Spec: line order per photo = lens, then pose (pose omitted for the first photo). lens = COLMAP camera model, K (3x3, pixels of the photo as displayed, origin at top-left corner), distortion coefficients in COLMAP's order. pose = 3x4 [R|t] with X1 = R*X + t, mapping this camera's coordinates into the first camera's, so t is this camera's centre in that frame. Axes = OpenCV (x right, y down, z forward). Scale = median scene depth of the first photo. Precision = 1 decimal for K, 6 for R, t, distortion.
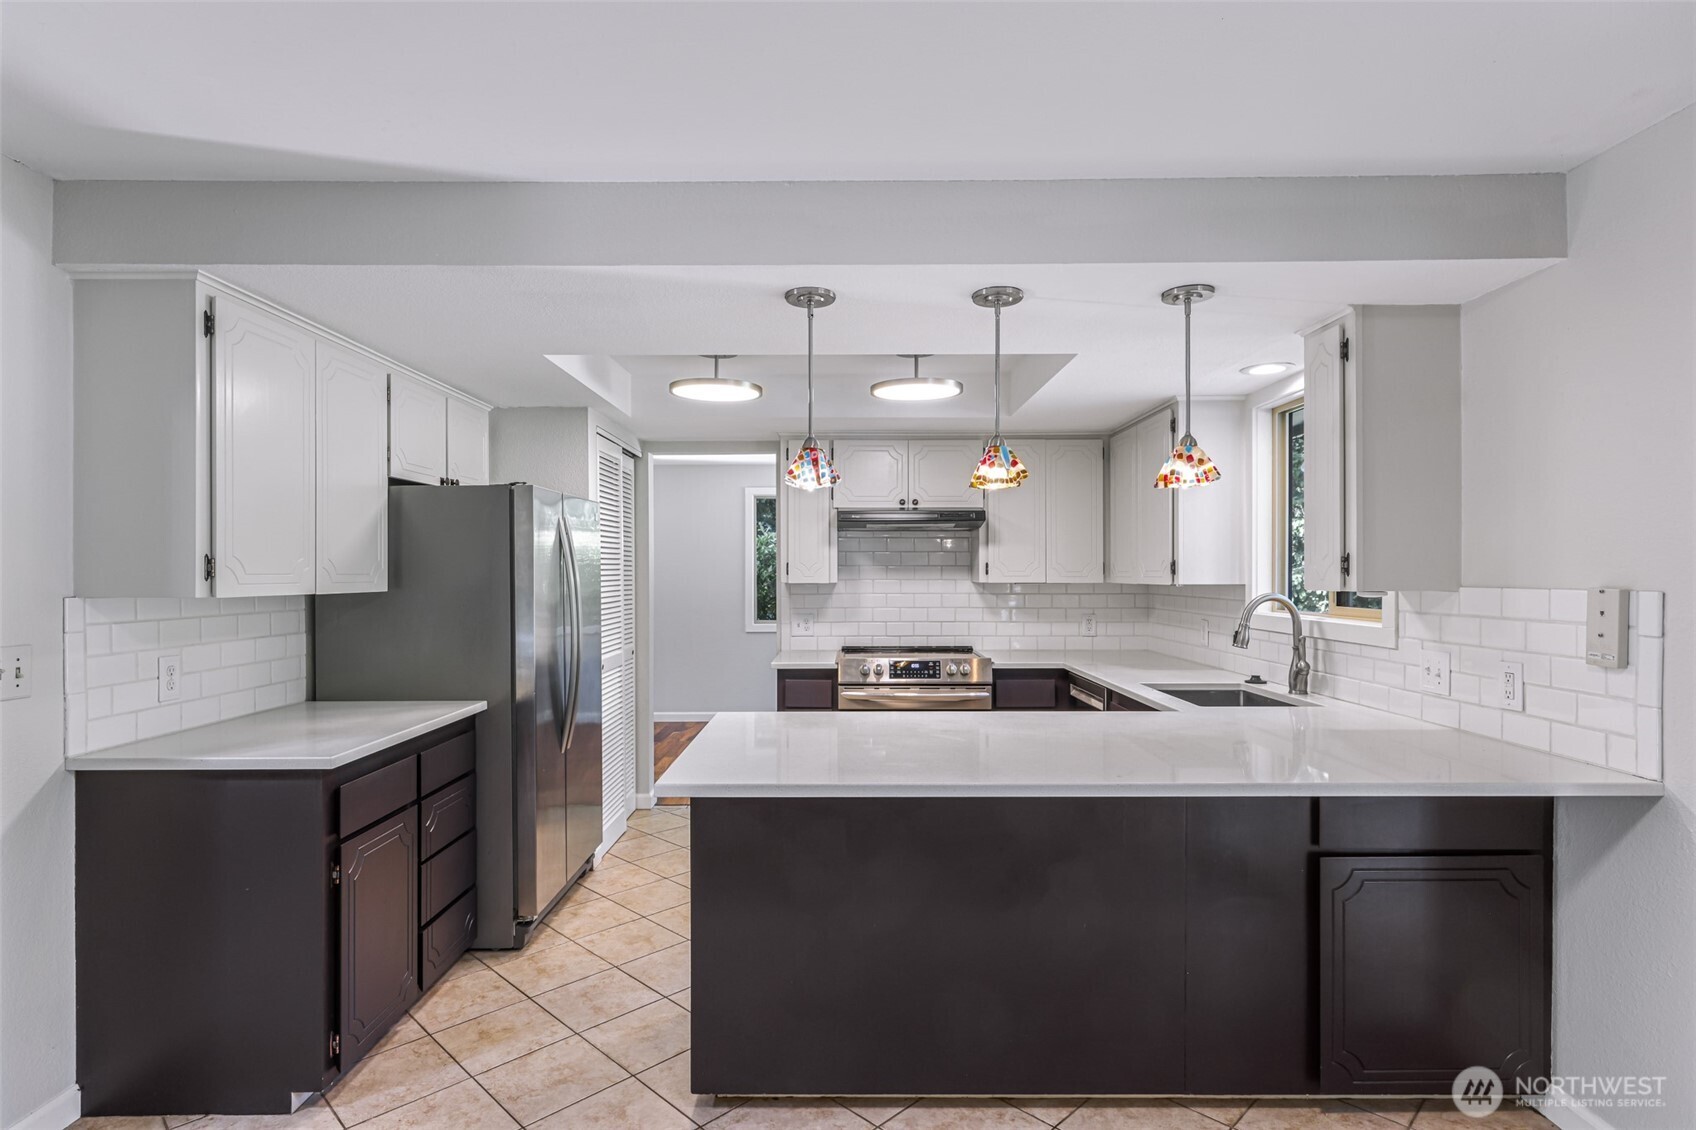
lens RADIAL K [[898.8, 0, 843.7], [0, 898.8, 573.1], [0, 0, 1]] dist [0.005363, 0.000968]
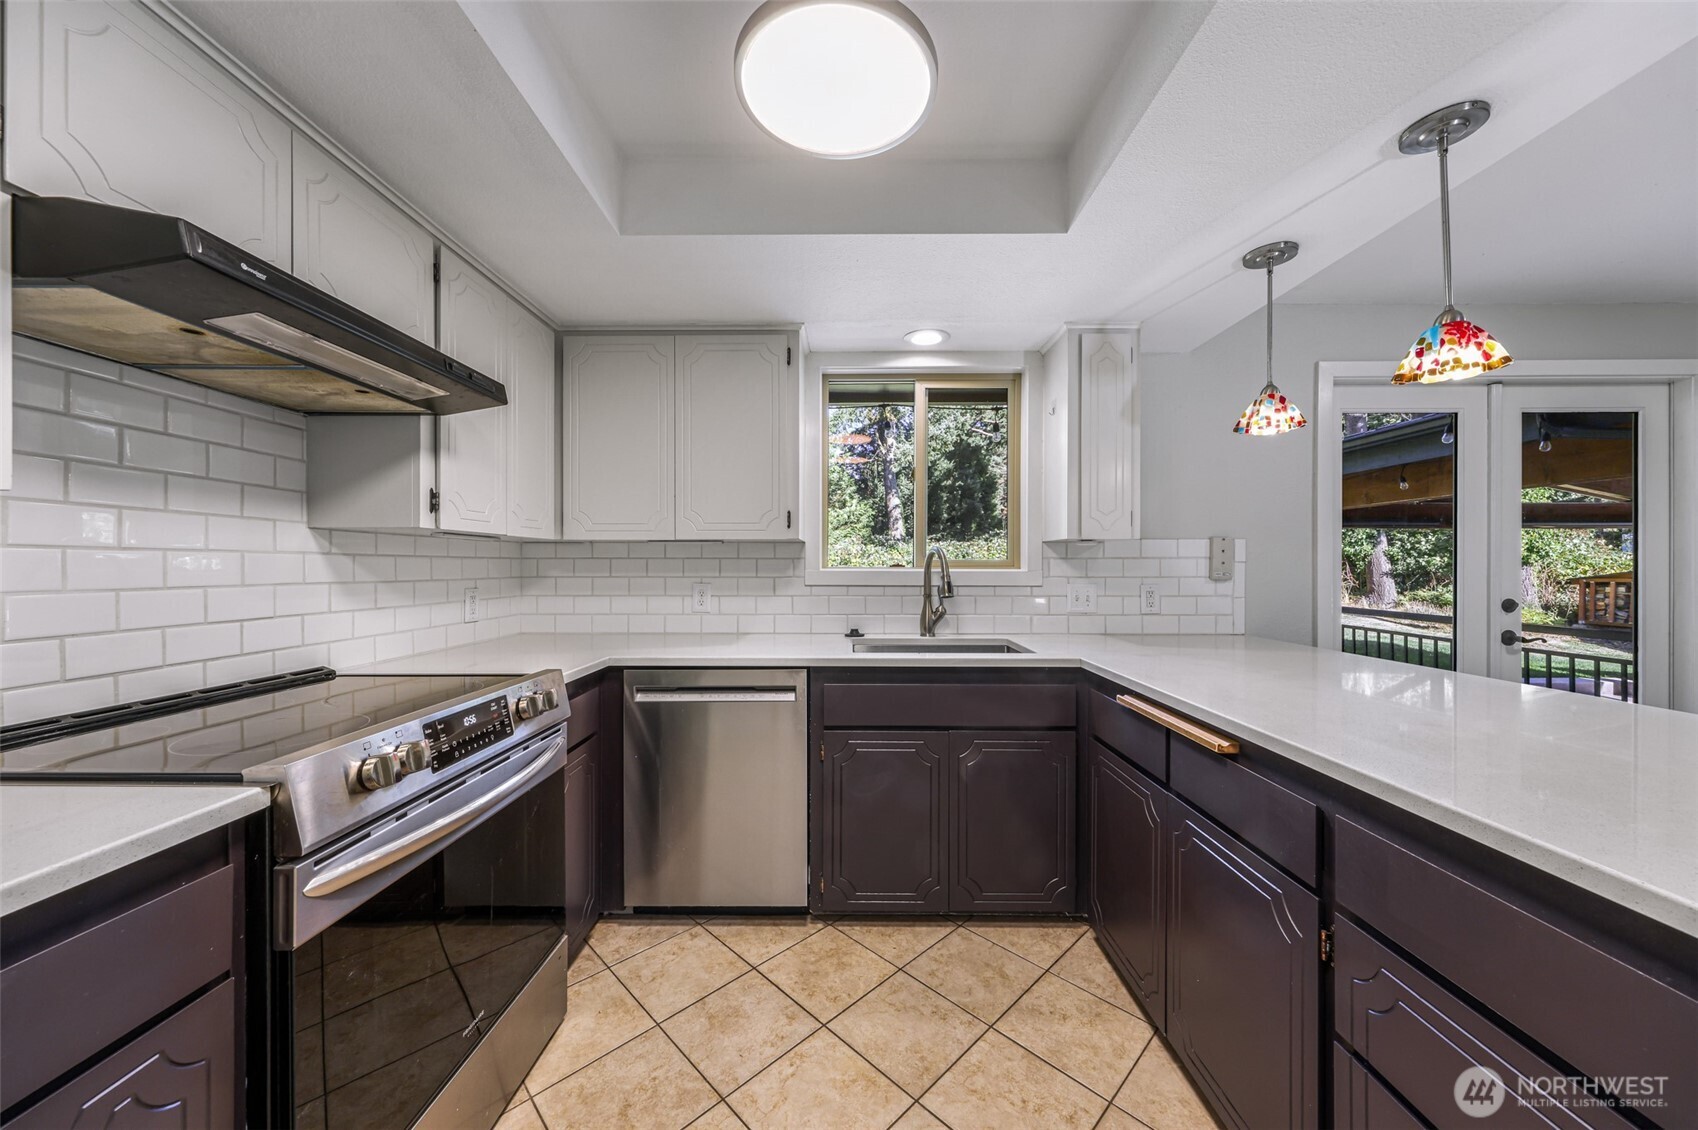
lens RADIAL K [[585.3, 0, 846.6], [0, 585.3, 566.7], [0, 0, 1]] dist [0.000956, 0.000055]
pose [[0.013263, 0.001058, 0.999911, -0.264384], [0.003125, 0.999995, -0.001100, 0.052767], [-0.999907, 0.003139, 0.013259, 1.230743]]
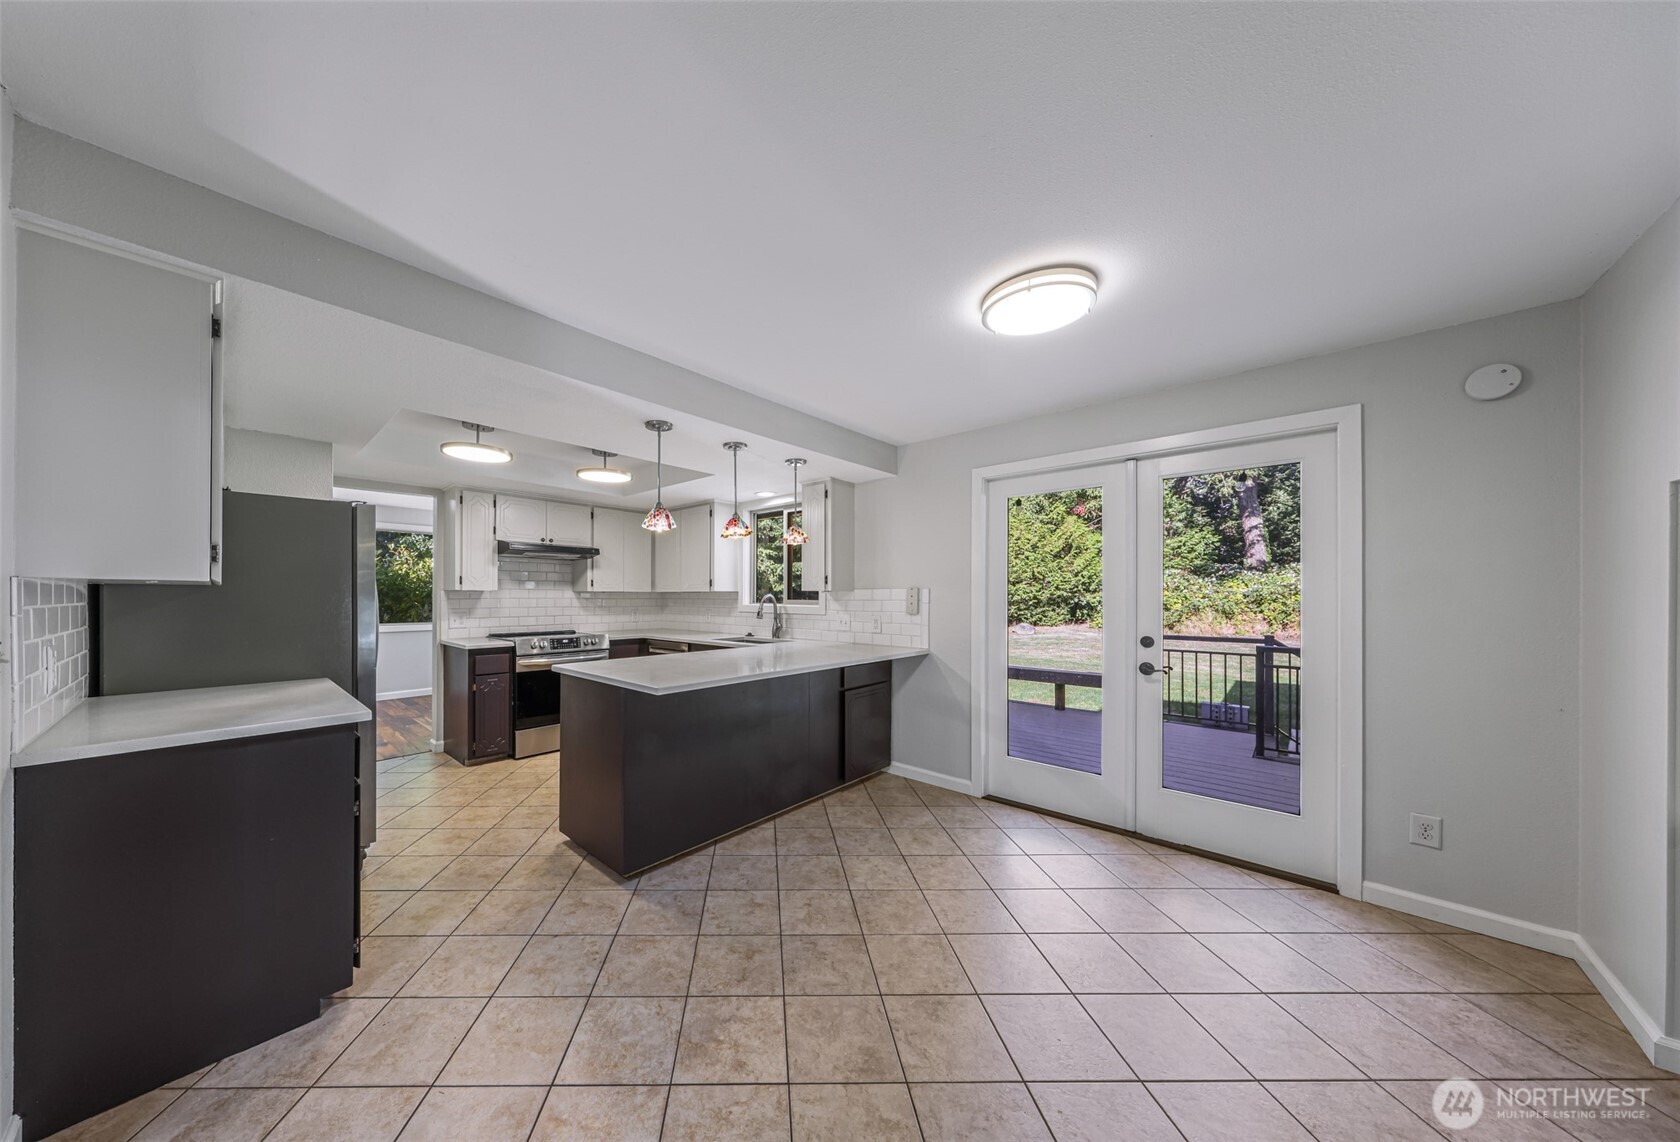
lens RADIAL K [[535.4, 0, 801.4], [0, 535.4, 593.5], [0, 0, 1]] dist [0.000087, 0.000031]
pose [[0.677664, 0.005294, 0.735352, -0.508099], [-0.001501, 0.999982, -0.005817, 0.032311], [-0.735370, 0.002838, 0.677660, 0.040447]]
